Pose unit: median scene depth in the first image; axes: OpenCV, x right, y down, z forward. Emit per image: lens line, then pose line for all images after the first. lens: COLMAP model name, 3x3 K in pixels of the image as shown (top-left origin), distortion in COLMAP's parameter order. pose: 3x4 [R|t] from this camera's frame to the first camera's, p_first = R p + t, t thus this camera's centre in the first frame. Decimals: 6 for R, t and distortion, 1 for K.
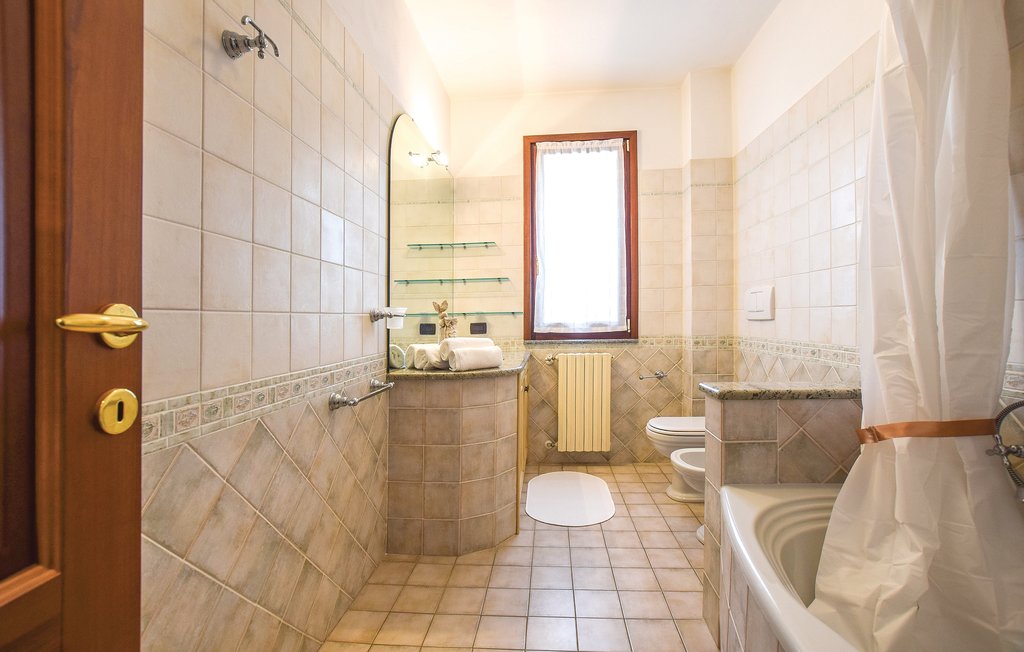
lens RADIAL K [[470.9, 0, 513.1], [0, 470.9, 328.2], [0, 0, 1]] dist [-0.005410, -0.000267]
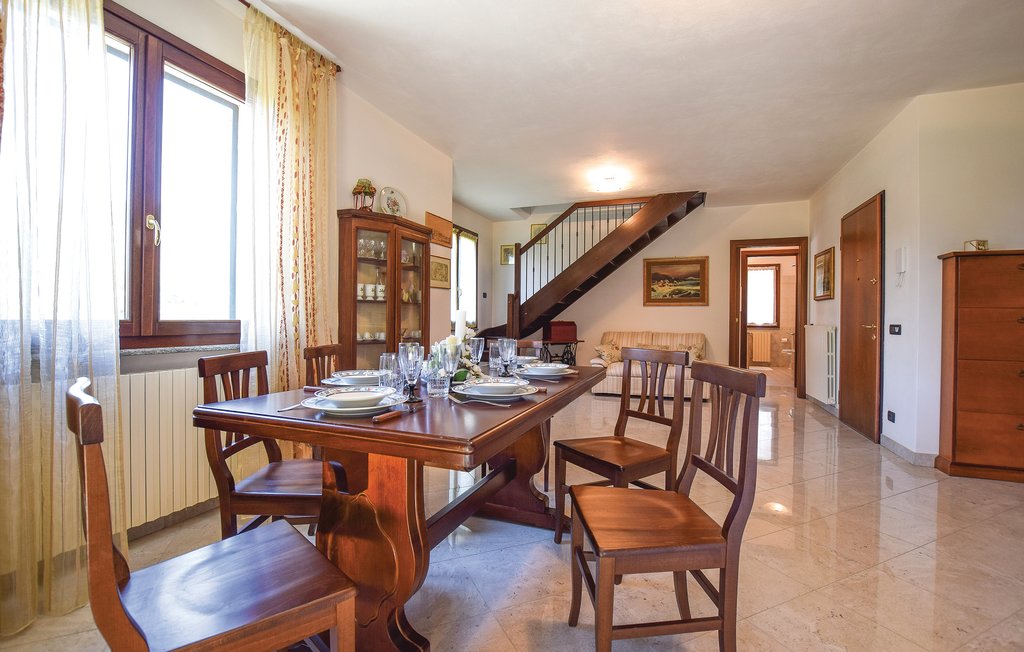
lens RADIAL K [[470.9, 0, 512.4], [0, 470.9, 324.1], [0, 0, 1]] dist [-0.005410, -0.000267]
pose [[0.961897, 0.009168, -0.273257, -0.602753], [-0.006868, 0.999933, 0.009371, -0.020540], [0.273324, -0.007137, 0.961895, -2.538787]]
